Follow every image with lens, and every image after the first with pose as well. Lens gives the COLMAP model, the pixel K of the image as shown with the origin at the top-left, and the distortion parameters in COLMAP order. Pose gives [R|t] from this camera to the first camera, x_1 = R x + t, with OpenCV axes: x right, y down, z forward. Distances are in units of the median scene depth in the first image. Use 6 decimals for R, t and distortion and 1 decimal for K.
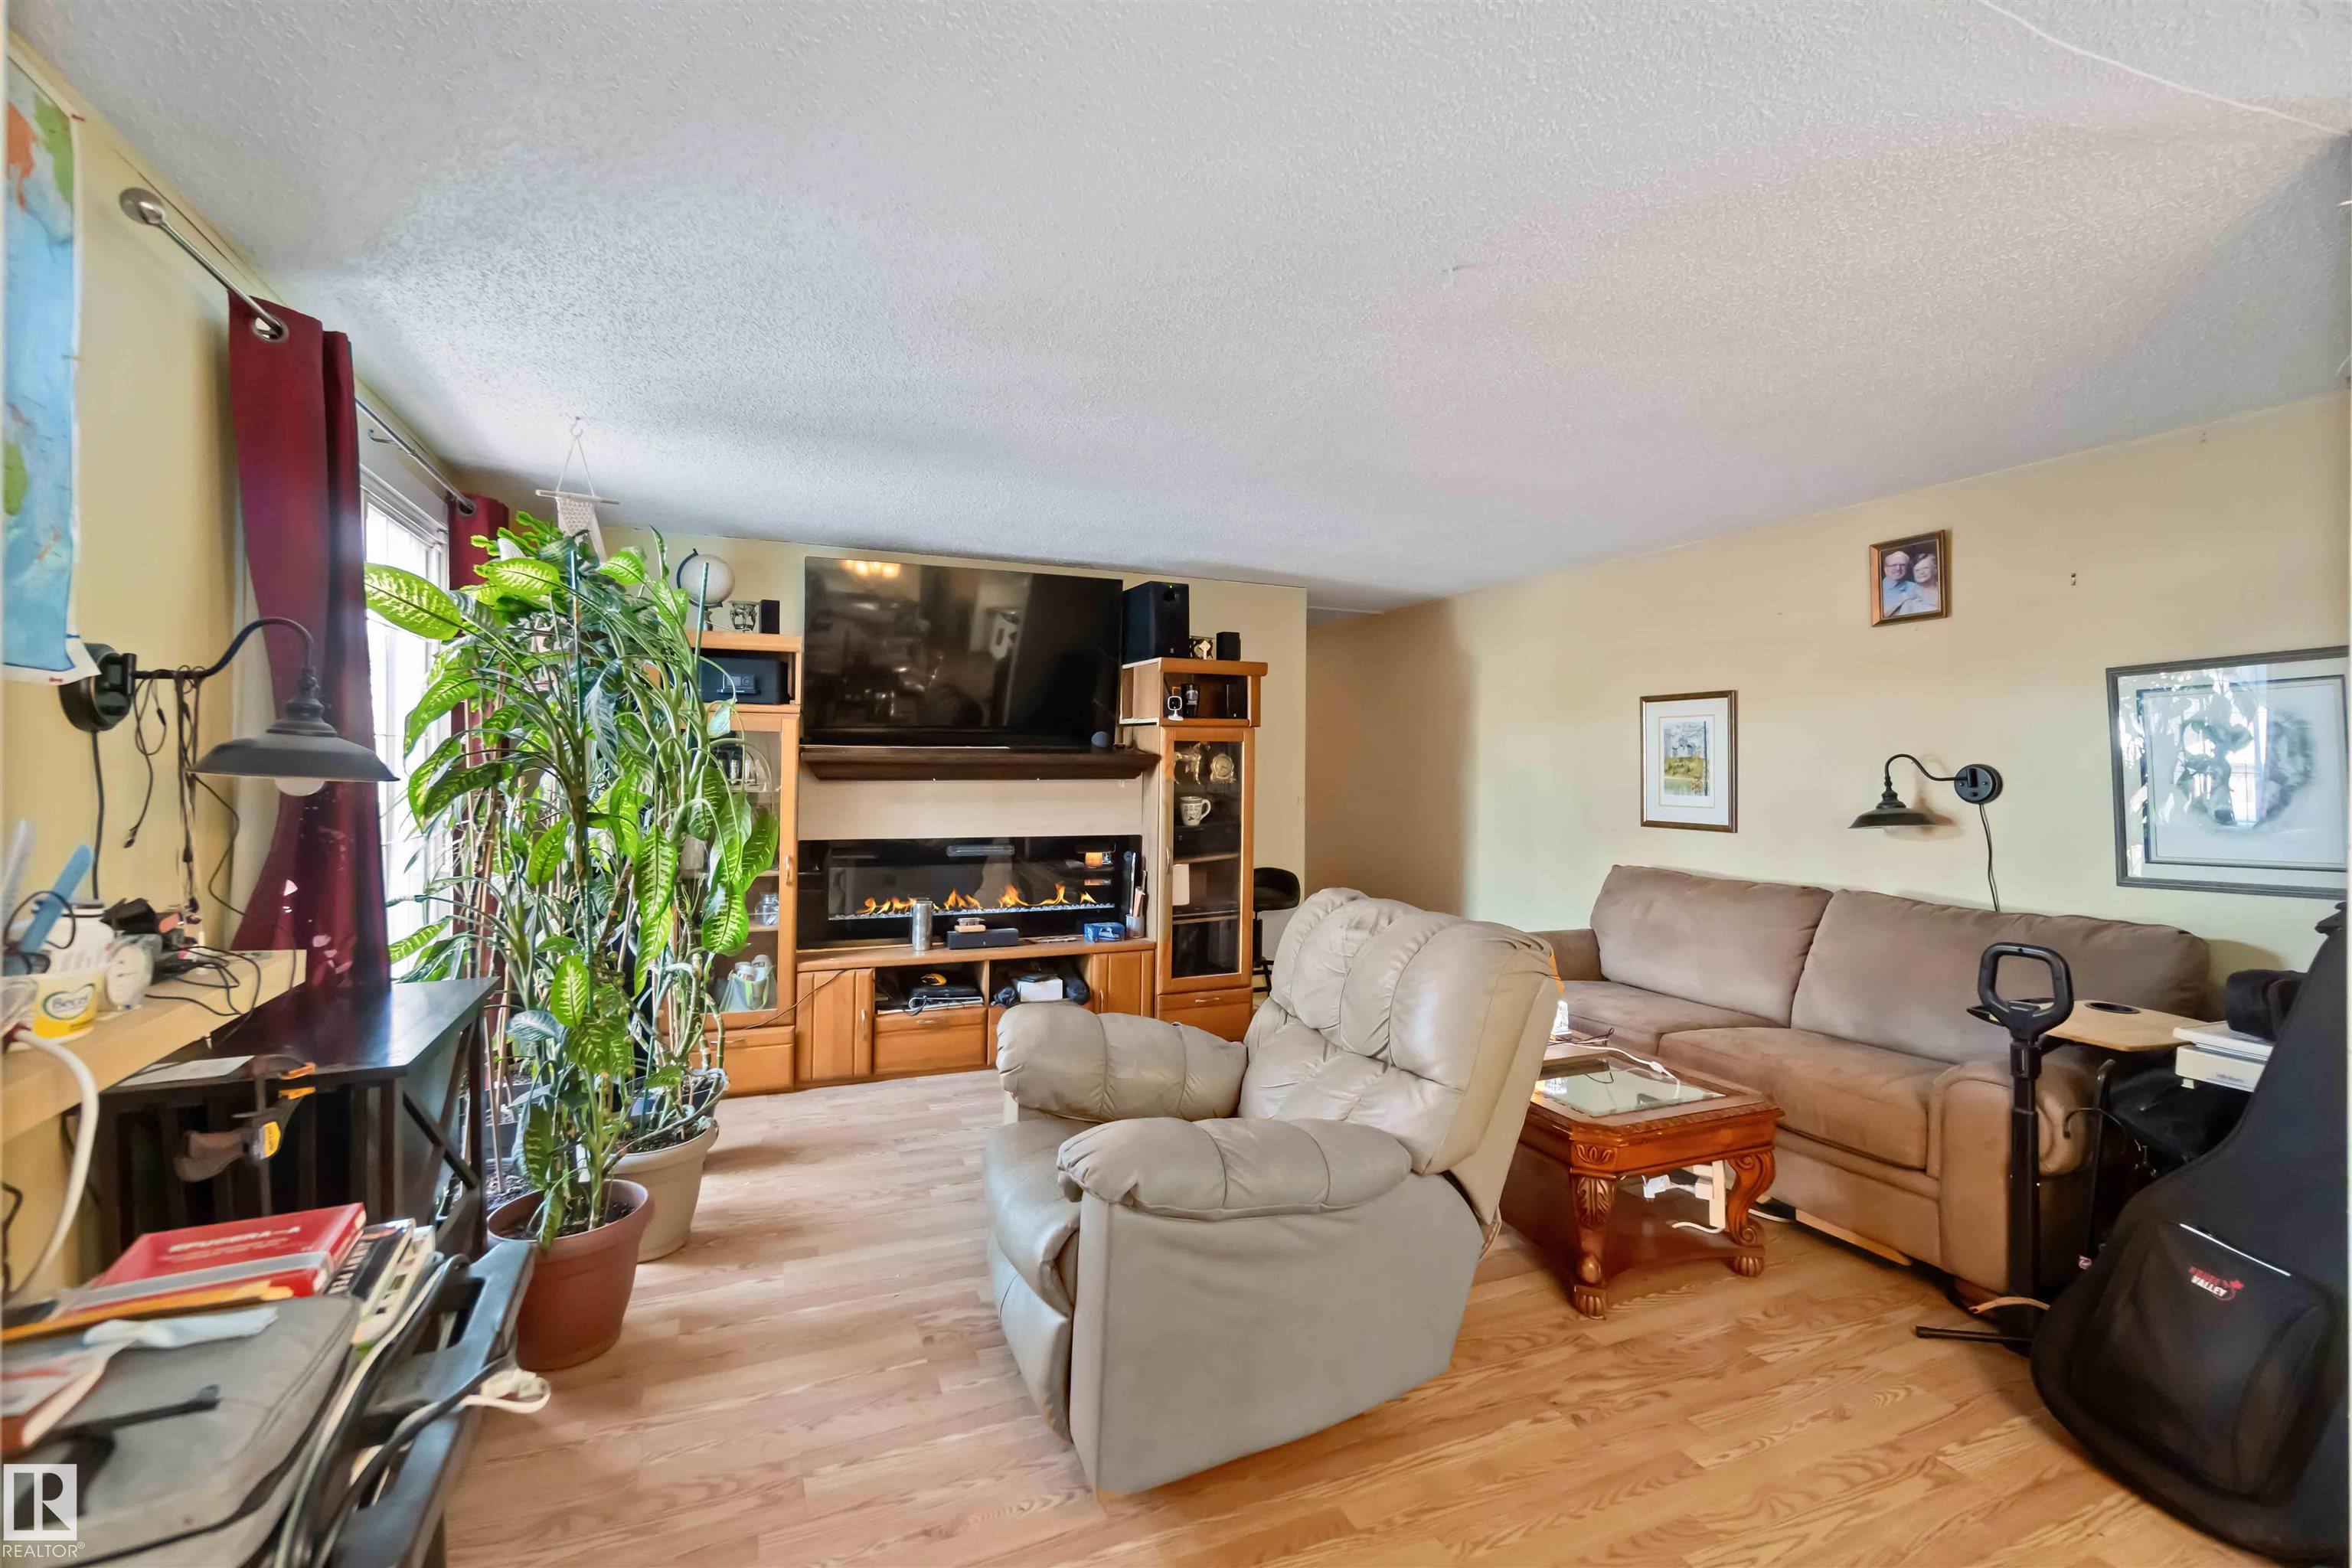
lens RADIAL K [[1039.6, 0, 1176.0], [0, 1039.6, 784.0], [0, 0, 1]] dist [-0.001162, -0.000103]
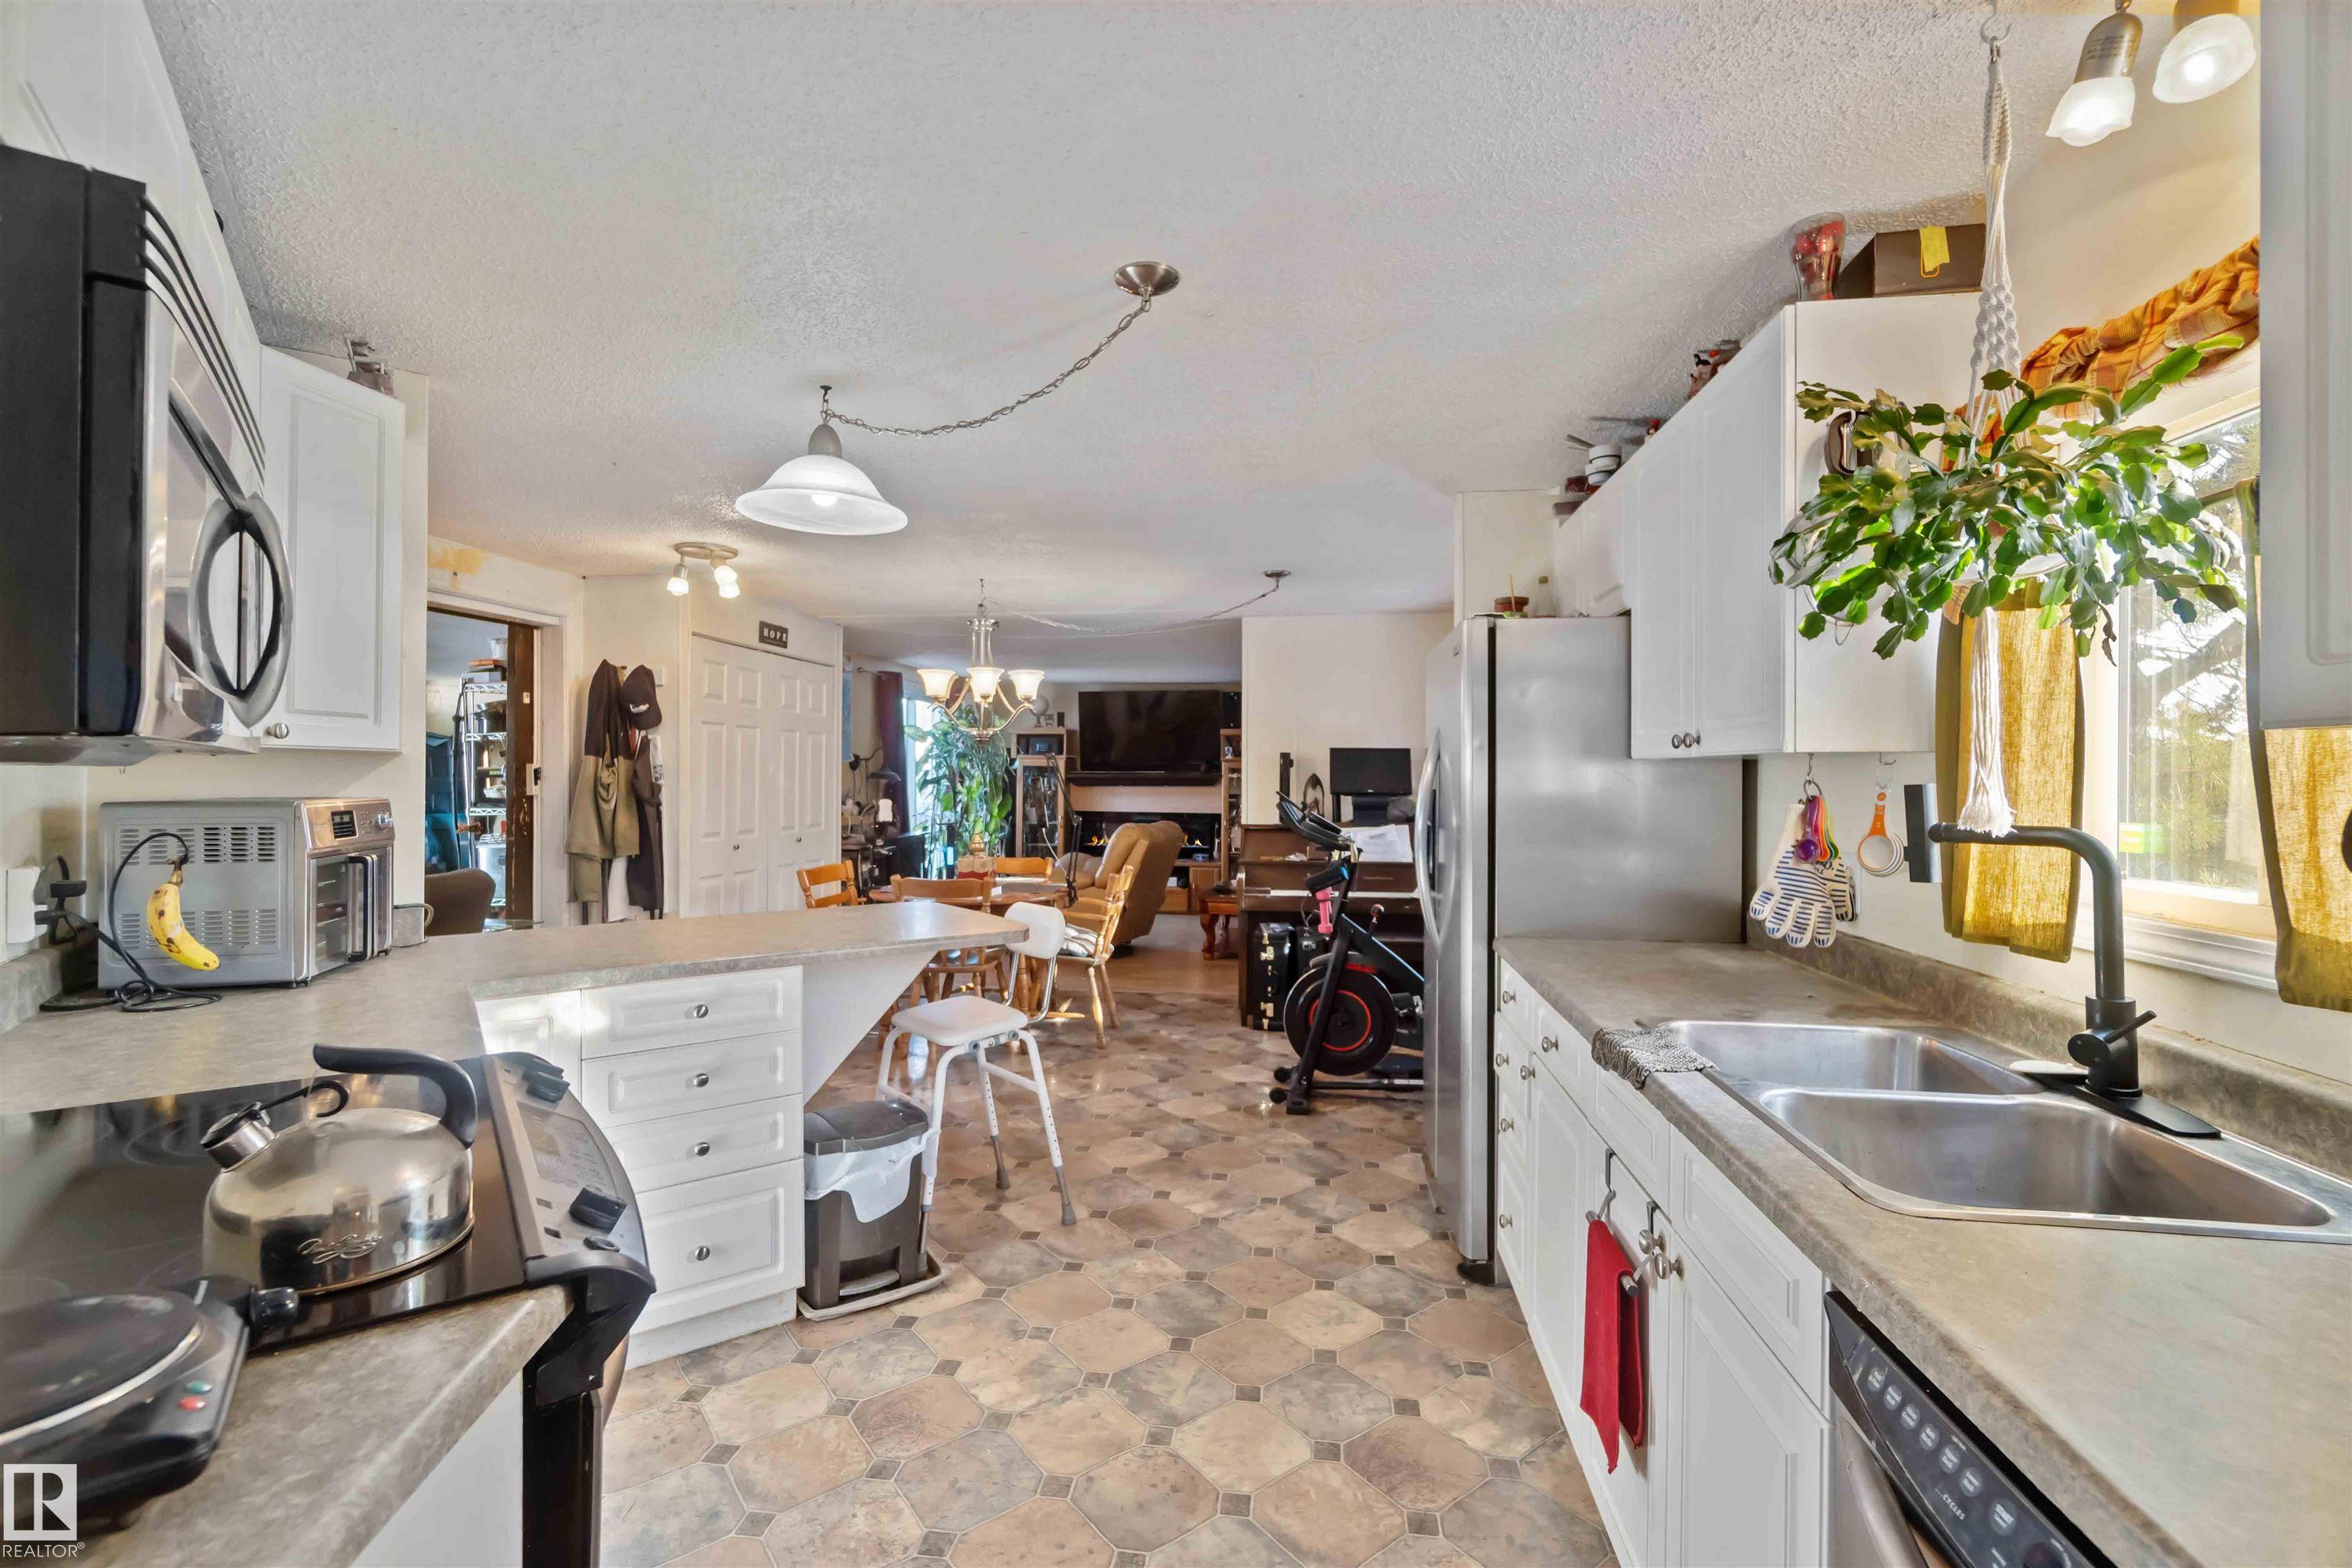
lens RADIAL K [[1039.6, 0, 1176.0], [0, 1039.6, 784.0], [0, 0, 1]] dist [-0.001162, -0.000103]
pose [[0.857528, 0.003613, -0.514425, 1.166020], [-0.013678, 0.999782, -0.015779, 0.029675], [0.514256, 0.020567, 0.857390, -1.016841]]
